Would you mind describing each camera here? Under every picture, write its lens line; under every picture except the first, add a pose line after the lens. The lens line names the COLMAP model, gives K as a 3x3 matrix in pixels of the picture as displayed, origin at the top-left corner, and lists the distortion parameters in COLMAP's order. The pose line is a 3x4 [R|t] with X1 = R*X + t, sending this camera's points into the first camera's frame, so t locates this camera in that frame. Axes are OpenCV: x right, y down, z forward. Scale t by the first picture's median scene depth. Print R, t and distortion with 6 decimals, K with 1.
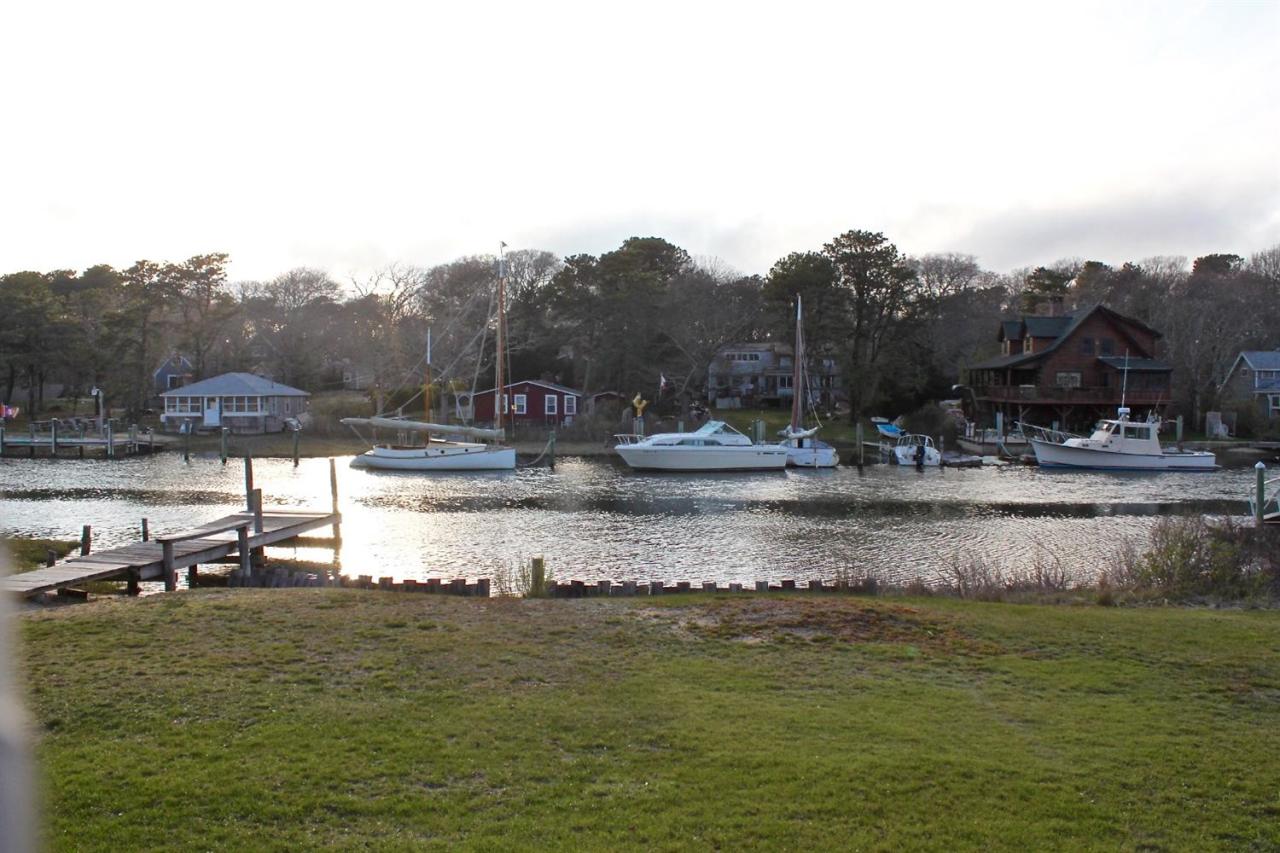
lens RADIAL K [[1084.1, 0, 637.8], [0, 1084.1, 418.0], [0, 0, 1]] dist [-0.173350, 0.161721]
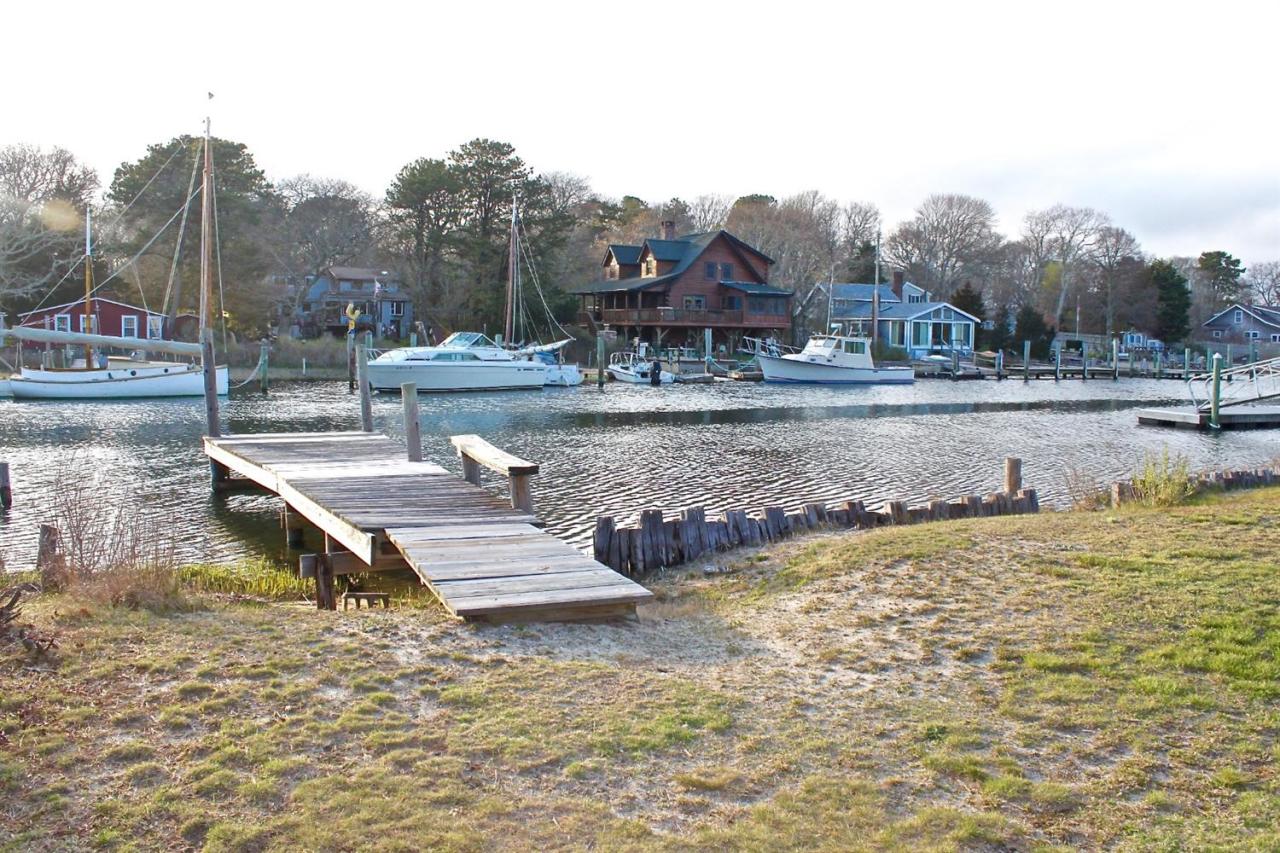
lens RADIAL K [[1084.1, 0, 637.8], [0, 1084.1, 418.0], [0, 0, 1]] dist [-0.173350, 0.161721]
pose [[0.867219, -0.032843, 0.496843, -0.158873], [0.006088, 0.998447, 0.055373, 0.016216], [-0.497890, -0.044996, 0.866072, 0.133833]]
